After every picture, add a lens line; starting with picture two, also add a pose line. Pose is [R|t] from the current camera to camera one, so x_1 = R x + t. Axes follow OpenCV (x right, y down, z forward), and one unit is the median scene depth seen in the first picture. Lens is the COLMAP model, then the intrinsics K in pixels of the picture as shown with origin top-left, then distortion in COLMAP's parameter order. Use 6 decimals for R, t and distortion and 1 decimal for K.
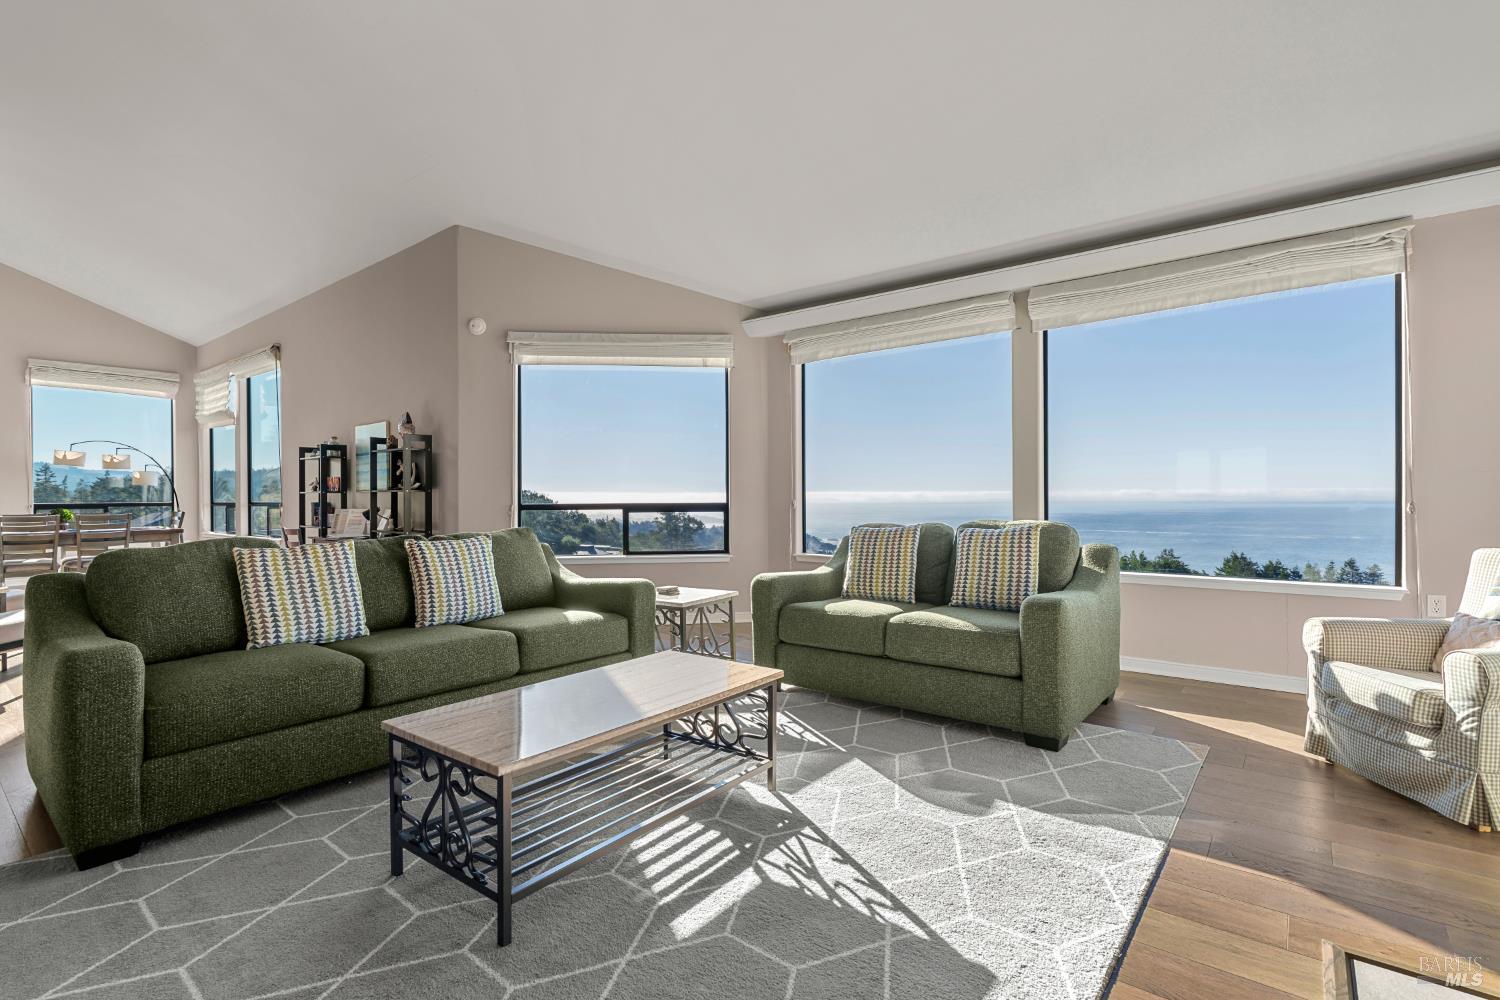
lens RADIAL K [[697.5, 0, 750.0], [0, 697.5, 500.0], [0, 0, 1]] dist [-0.003325, -0.000712]
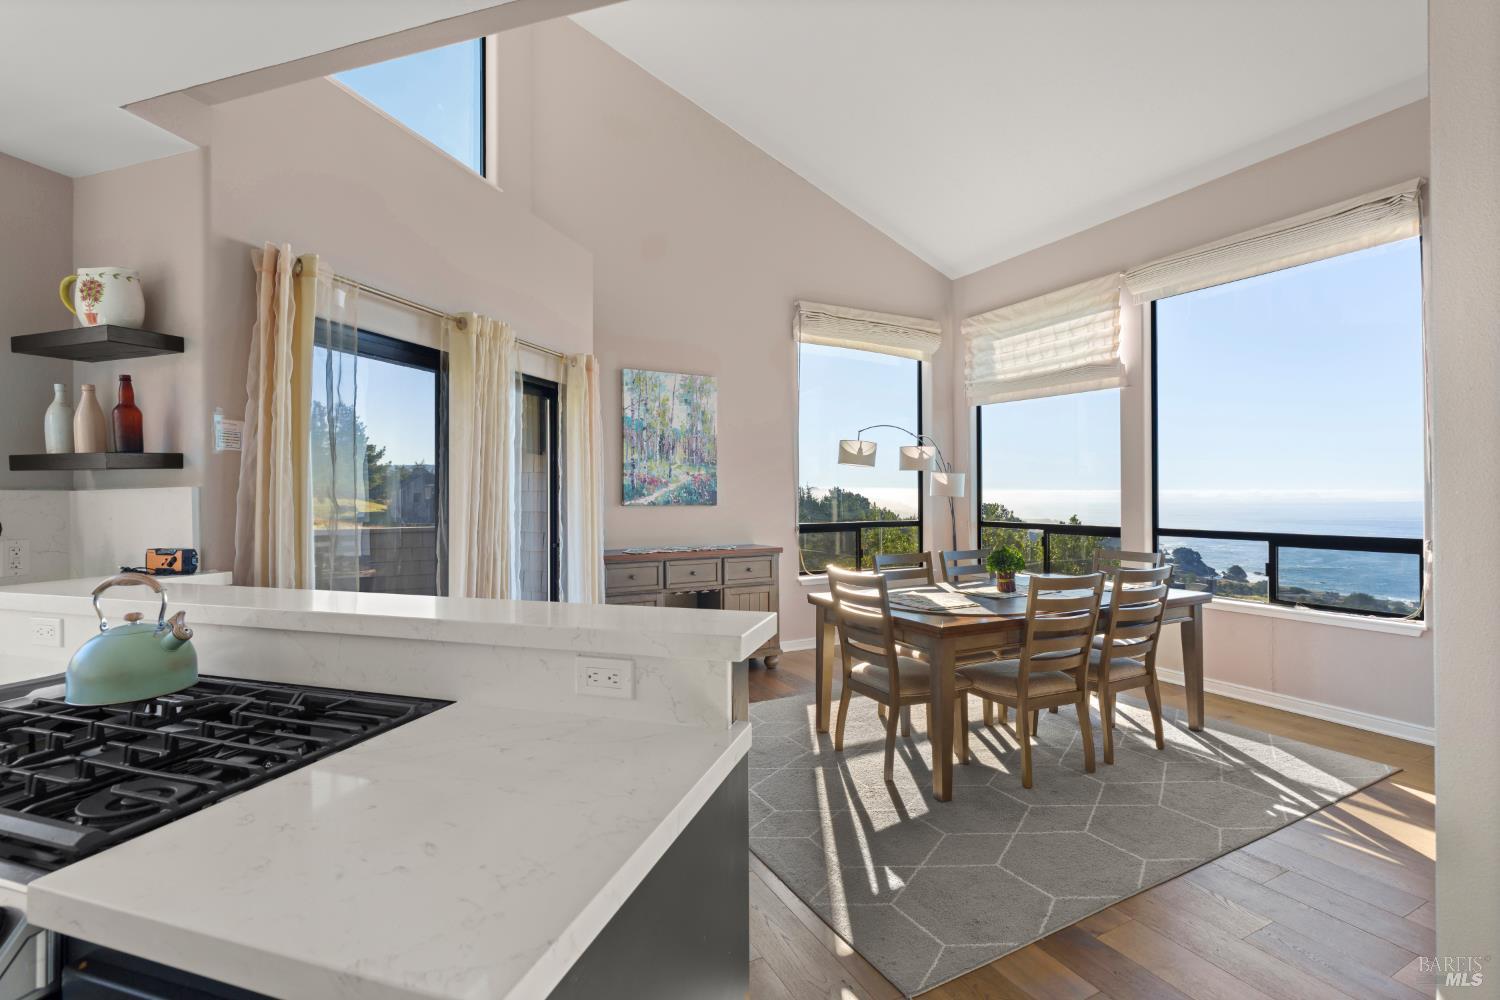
lens RADIAL K [[672.7, 0, 749.9], [0, 672.7, 495.1], [0, 0, 1]] dist [-0.005712, 0.001559]
pose [[0.913382, 0.003121, -0.407092, -0.826457], [-0.004752, 0.999984, -0.002995, -0.020441], [0.407076, 0.004670, 0.913382, 0.410572]]
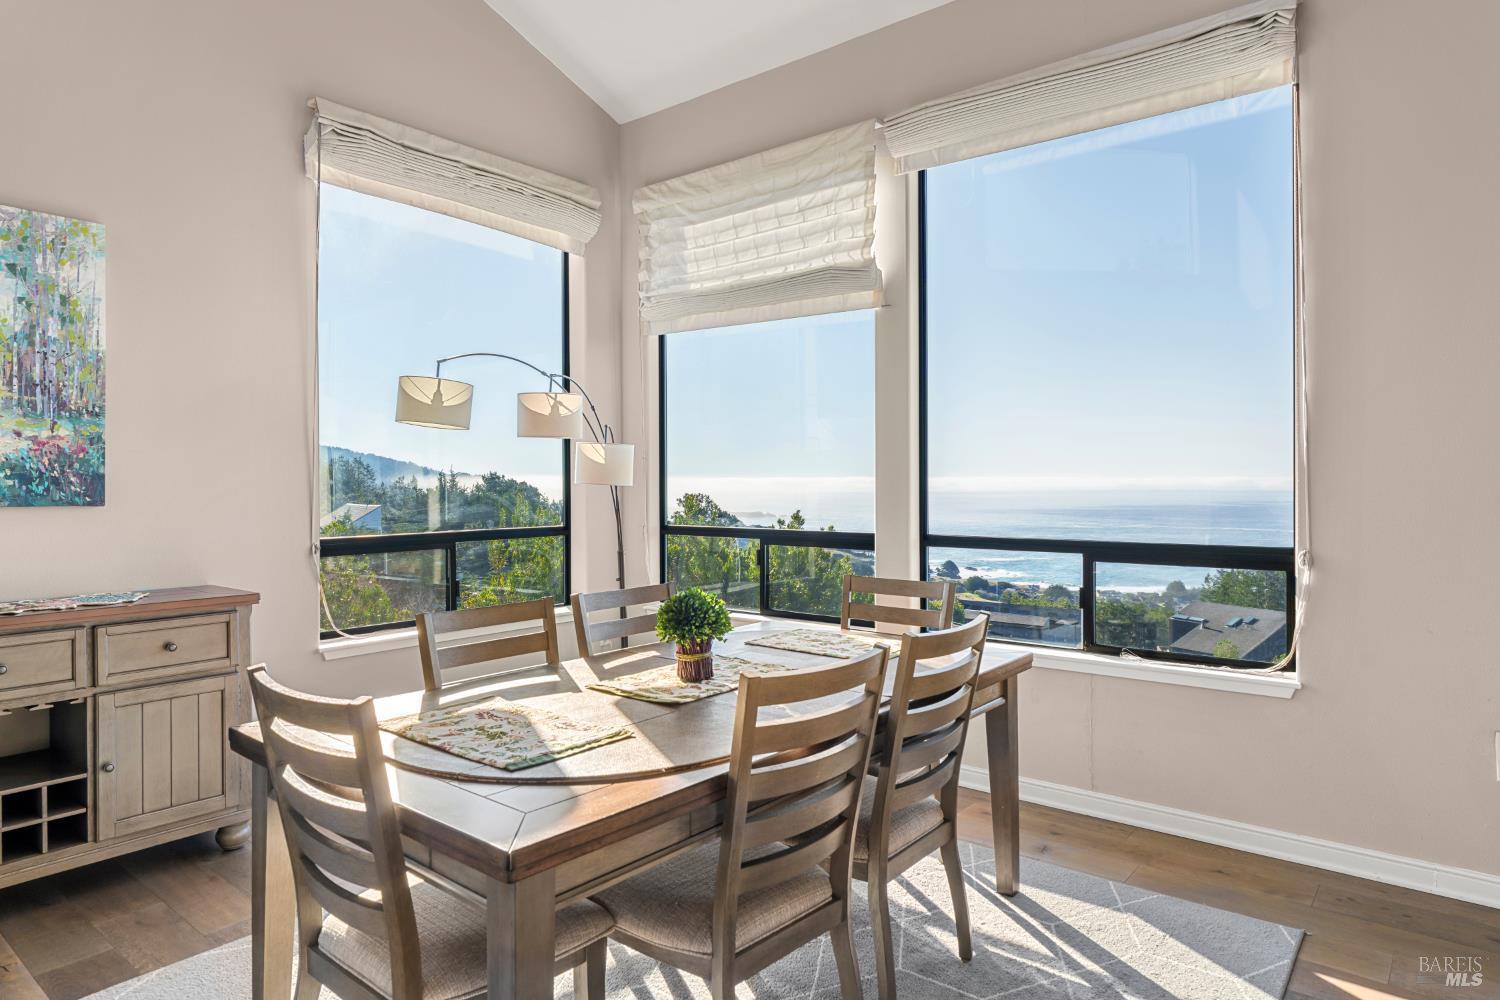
lens RADIAL K [[894.4, 0, 748.6], [0, 894.4, 485.6], [0, 0, 1]] dist [-0.001332, -0.000362]
pose [[0.999893, 0.002086, -0.014465, -0.830666], [-0.002117, 0.999996, -0.002099, -0.020822], [0.014460, 0.002130, 0.999893, 0.584283]]
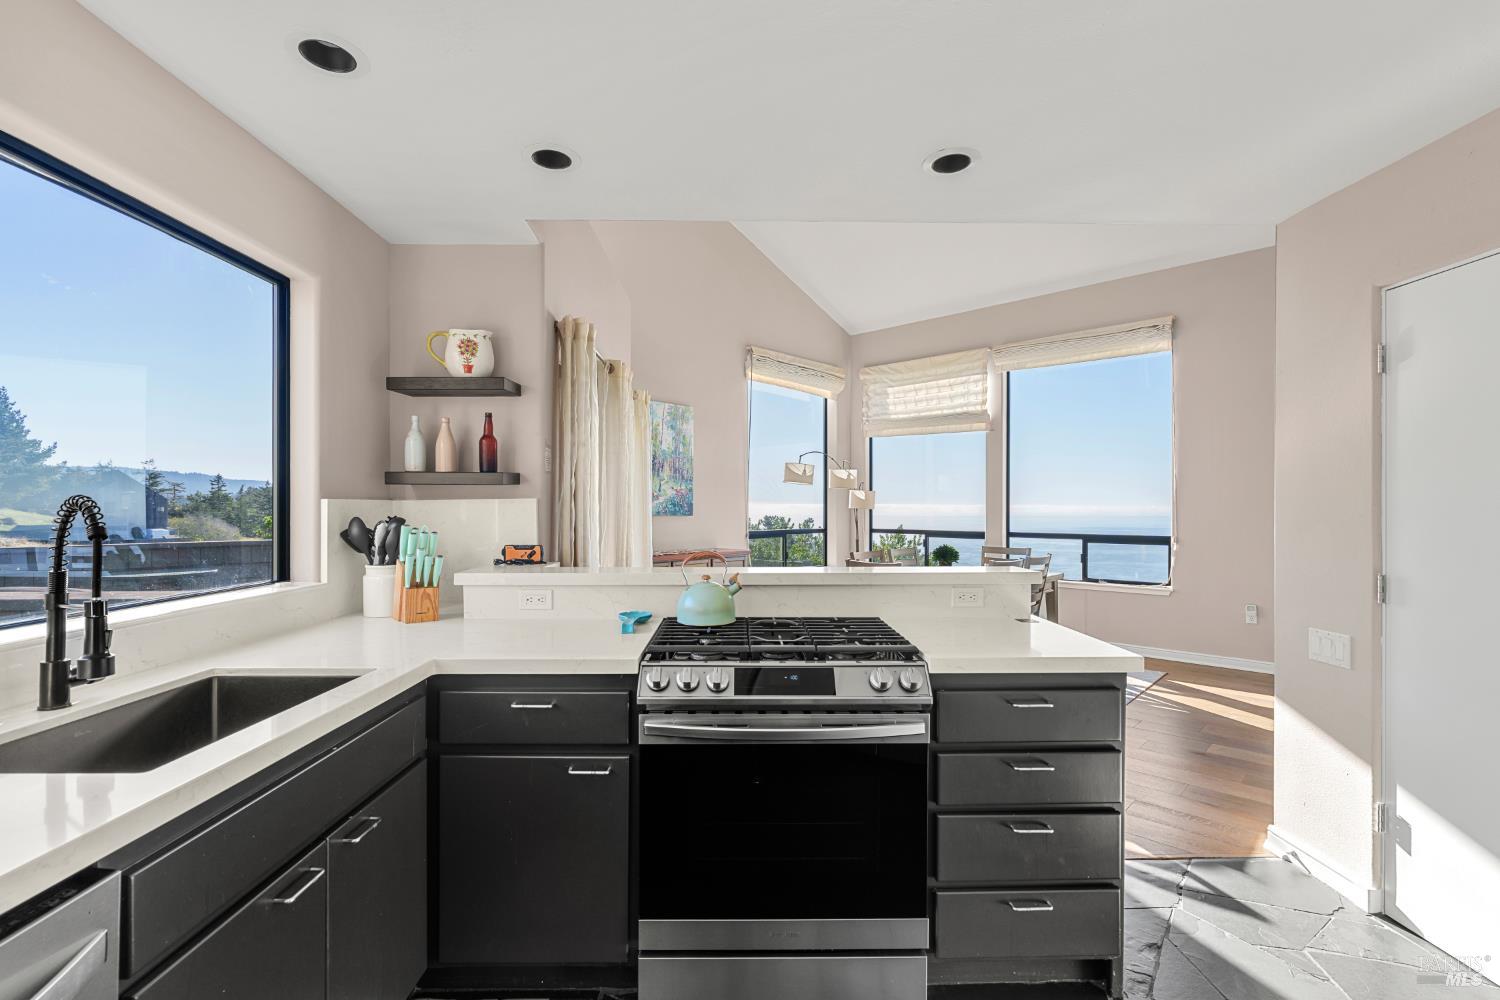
lens RADIAL K [[673.8, 0, 753.9], [0, 673.8, 510.9], [0, 0, 1]] dist [-0.001499, 0.000153]
pose [[0.995469, 0.008892, -0.094666, -0.964213], [-0.008930, 0.999960, 0.000020, -0.018293], [0.094663, 0.000826, 0.995509, 0.247265]]
